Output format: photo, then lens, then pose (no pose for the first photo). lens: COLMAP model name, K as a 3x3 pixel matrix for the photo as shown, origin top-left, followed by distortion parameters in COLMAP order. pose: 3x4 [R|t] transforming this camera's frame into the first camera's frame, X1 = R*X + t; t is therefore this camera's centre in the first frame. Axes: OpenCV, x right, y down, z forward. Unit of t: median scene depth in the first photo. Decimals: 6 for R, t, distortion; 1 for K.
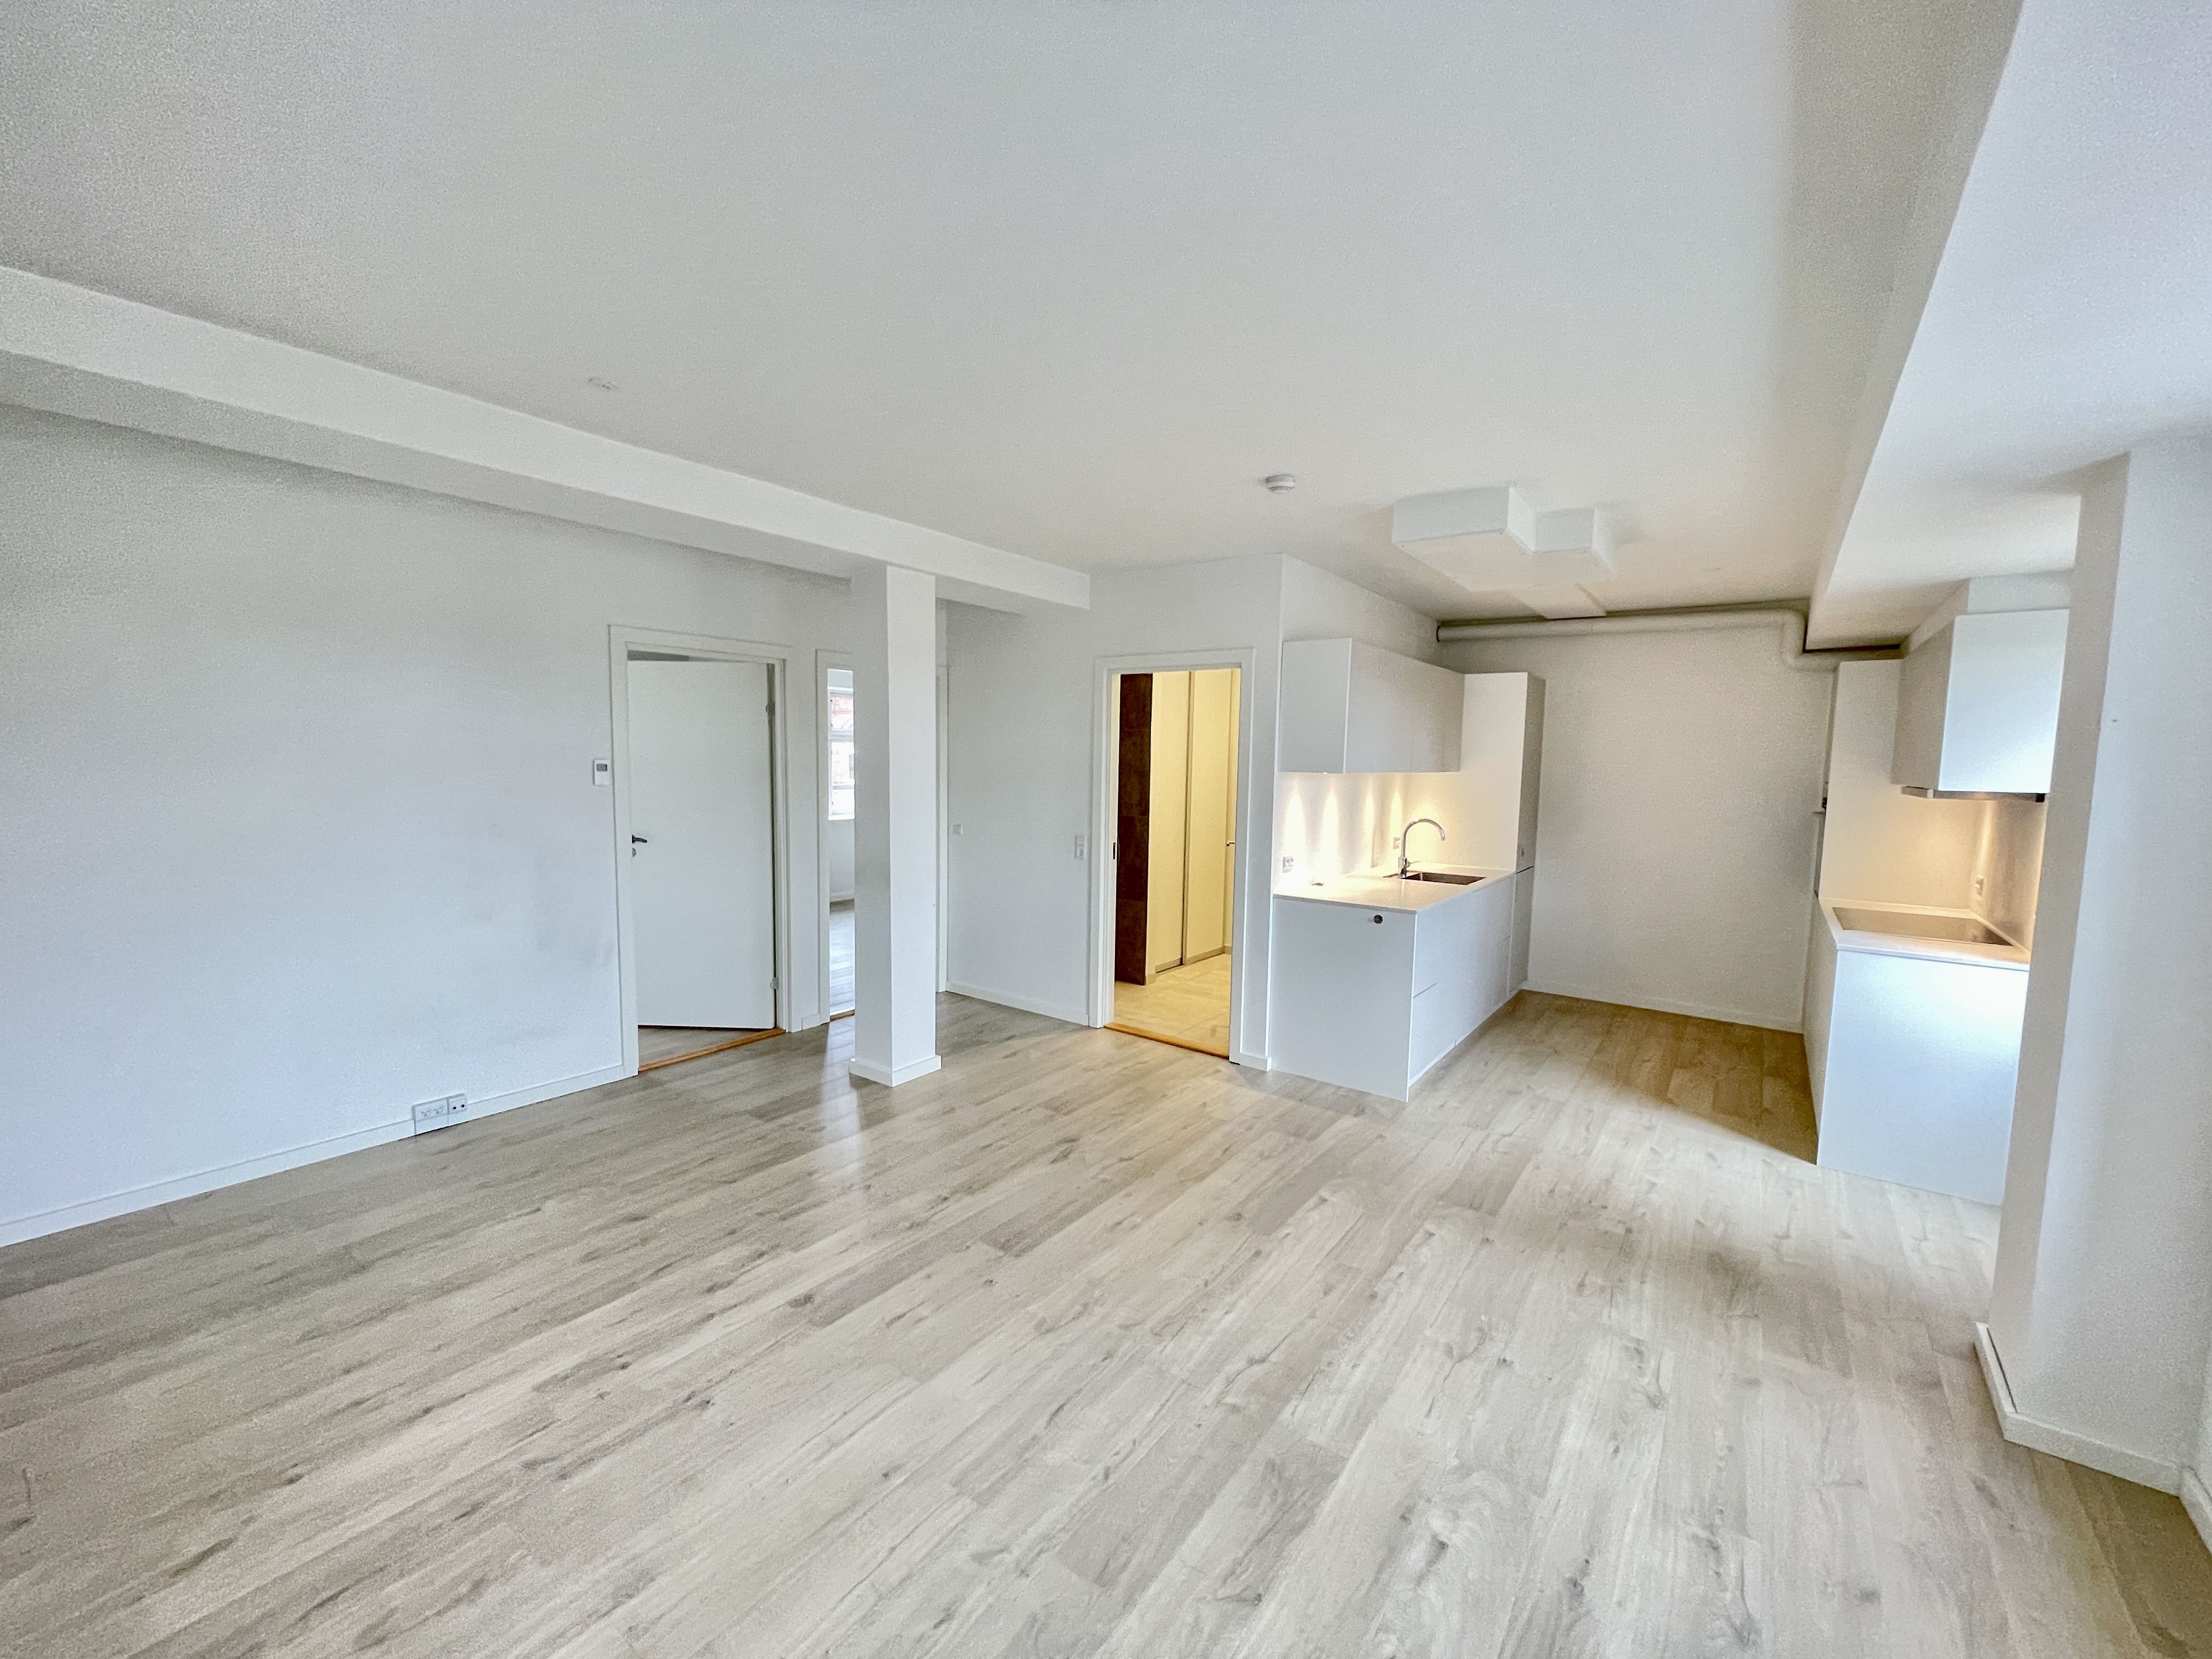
lens RADIAL K [[894.5, 0, 1096.3], [0, 894.5, 837.8], [0, 0, 1]] dist [-0.007337, -0.000041]
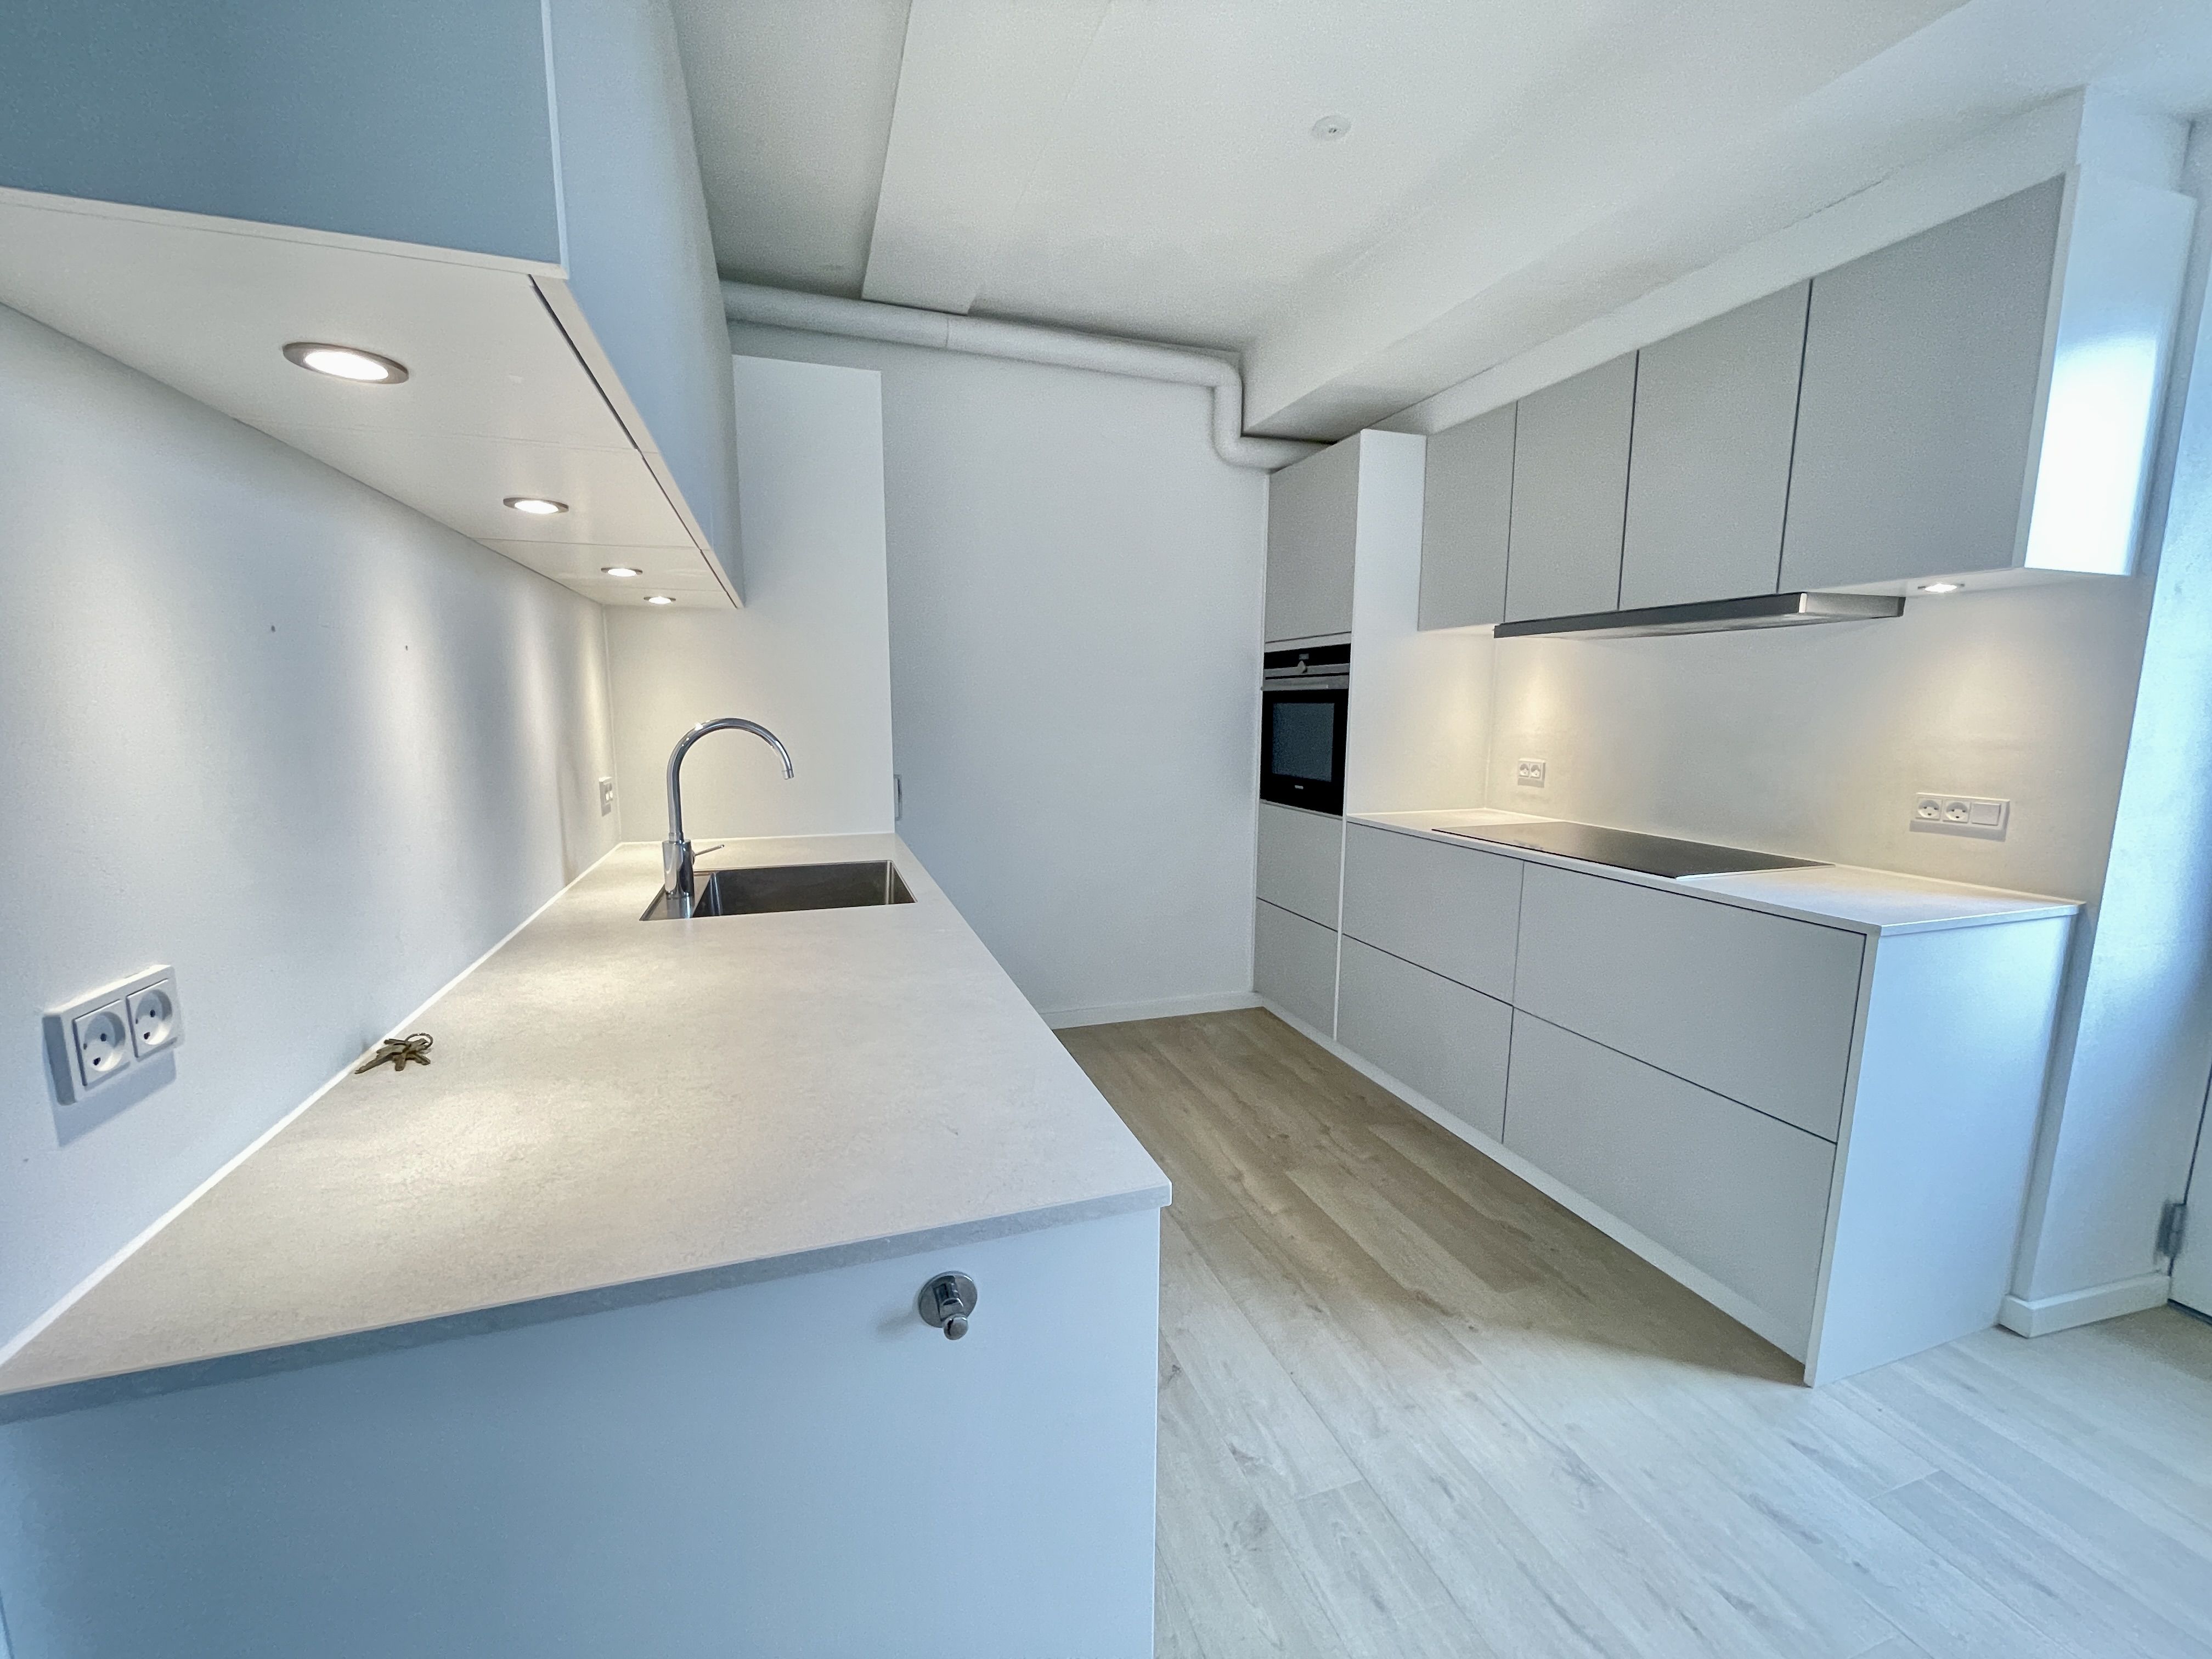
lens RADIAL K [[894.5, 0, 1096.3], [0, 894.5, 837.8], [0, 0, 1]] dist [-0.007337, -0.000041]
pose [[0.568614, -0.139928, 0.810616, 0.290887], [0.076803, 0.990152, 0.117045, -0.008151], [-0.819011, -0.004295, 0.573762, 1.203422]]
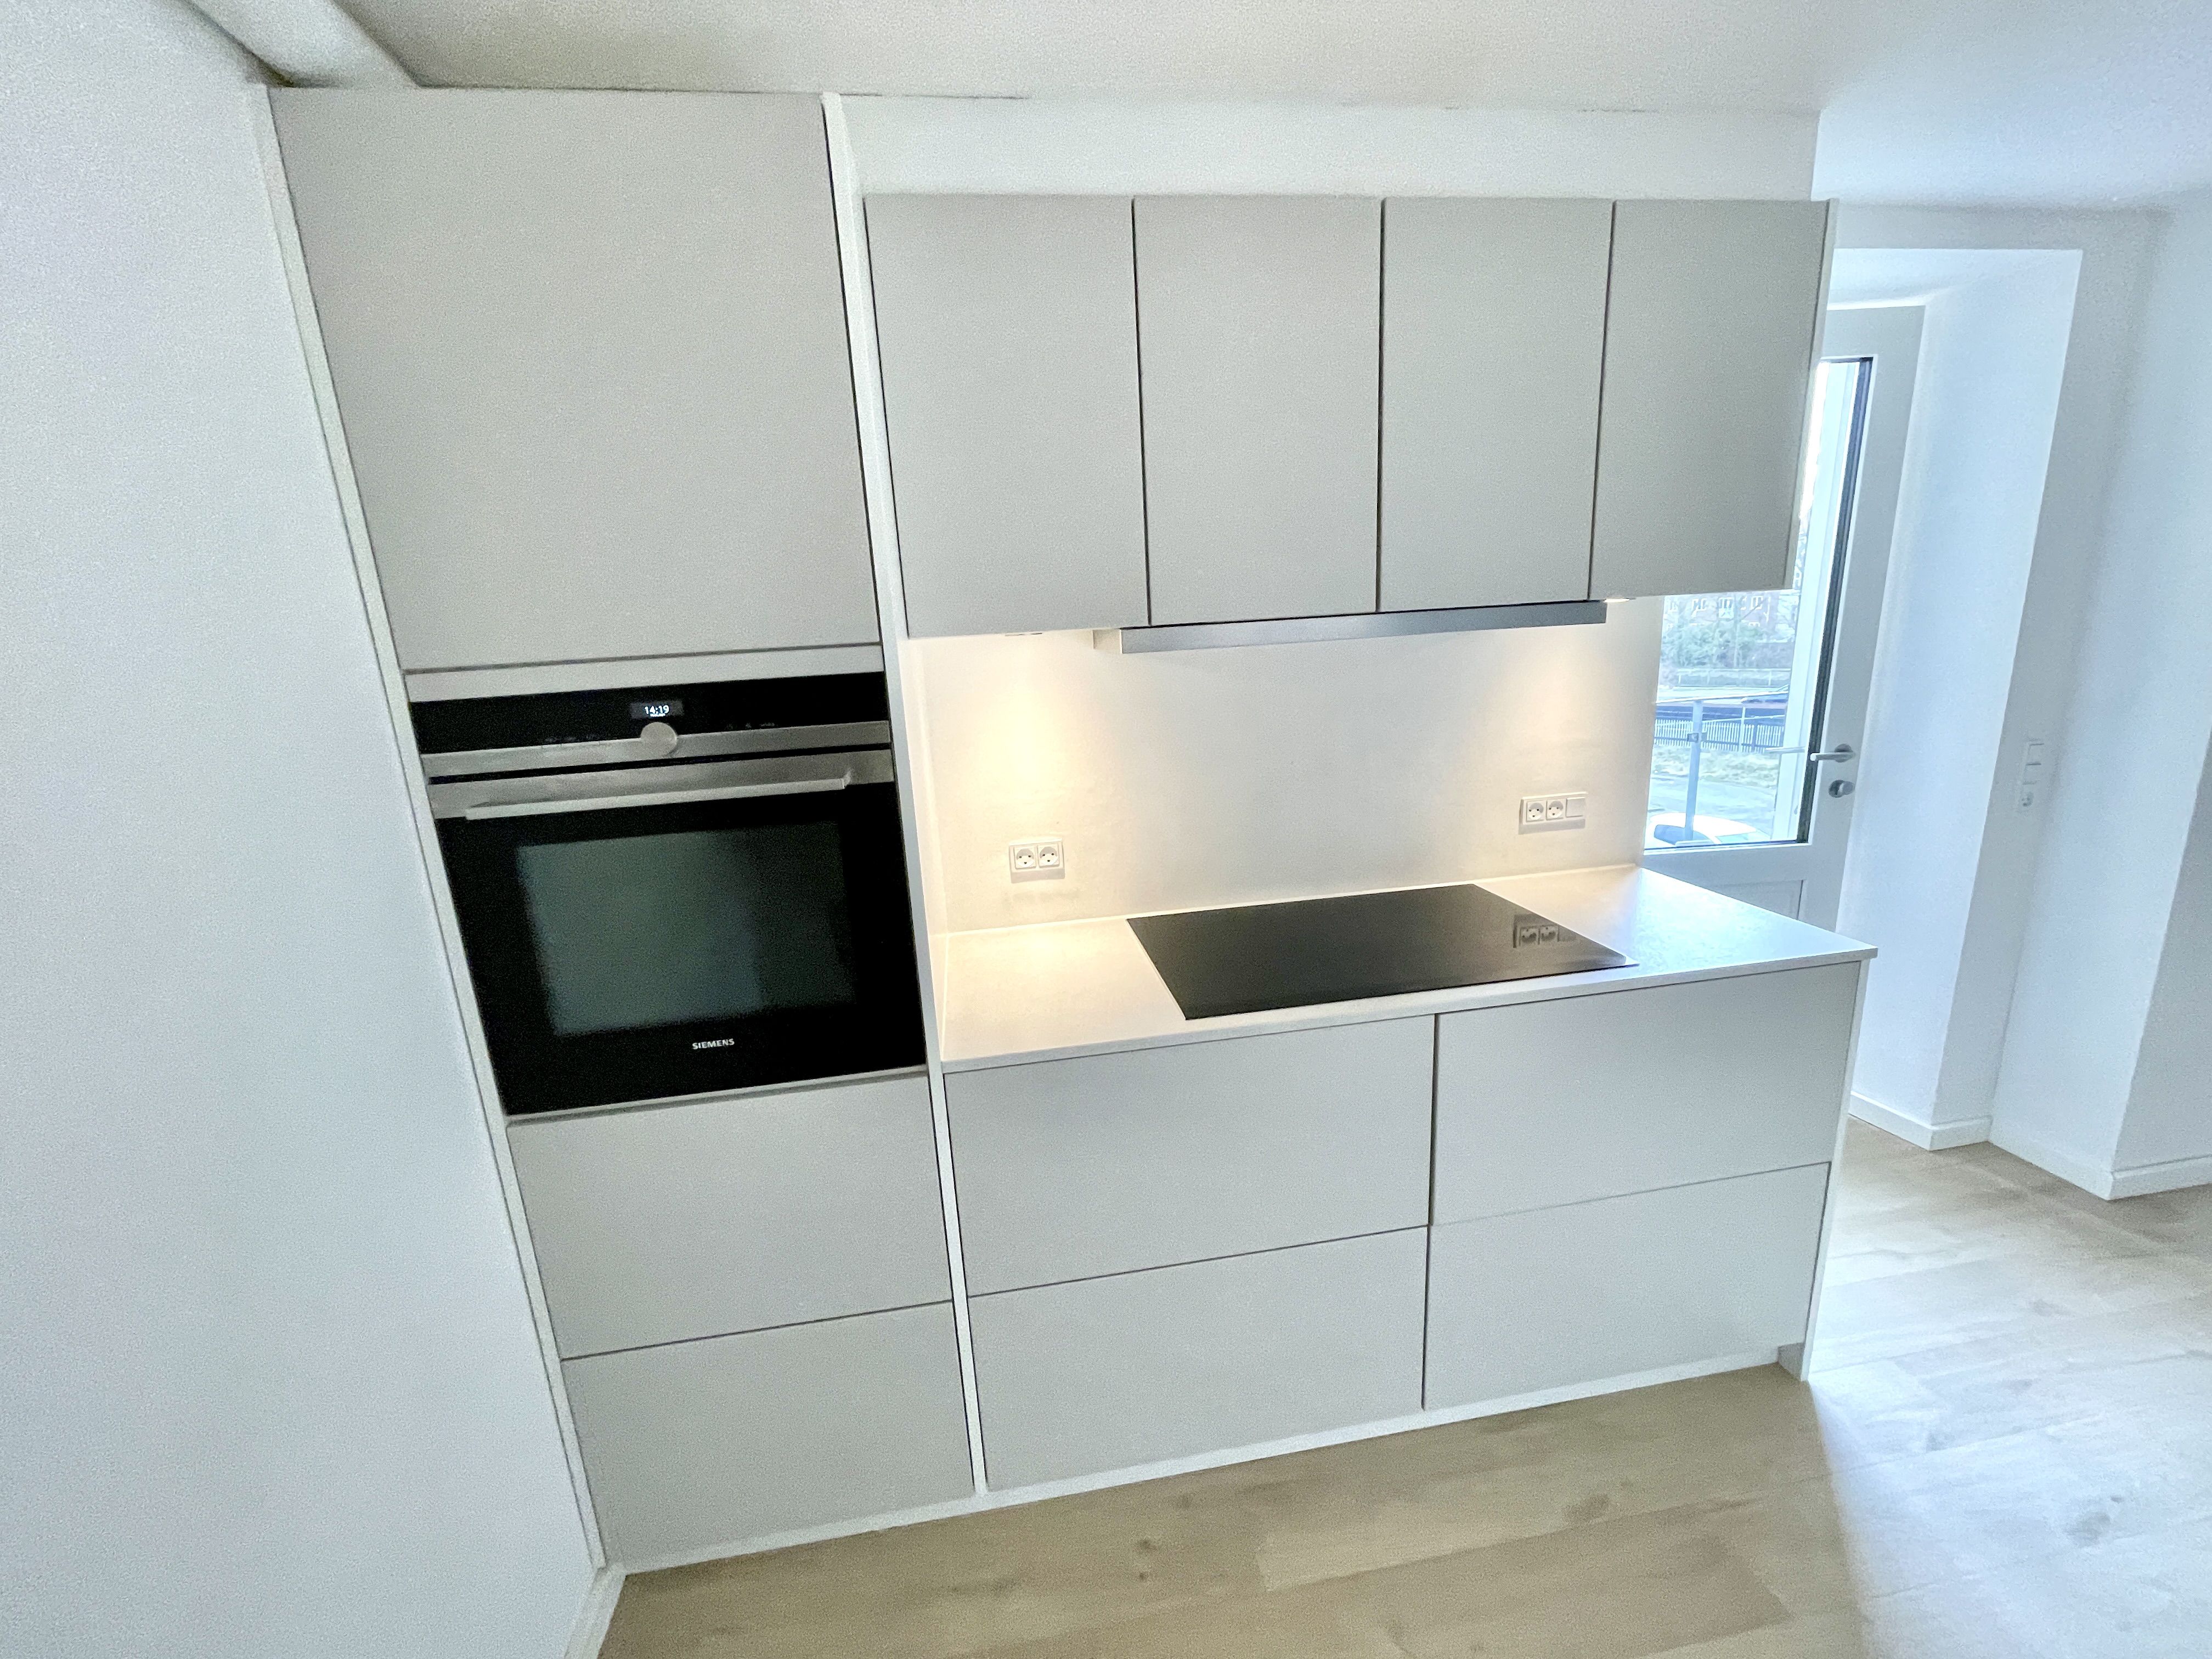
lens RADIAL K [[894.5, 0, 1096.3], [0, 894.5, 837.8], [0, 0, 1]] dist [-0.007337, -0.000041]
pose [[-0.711004, -0.137353, 0.689643, 0.914682], [0.103718, 0.949527, 0.296043, -0.118951], [-0.695497, 0.282016, -0.660871, 1.746099]]
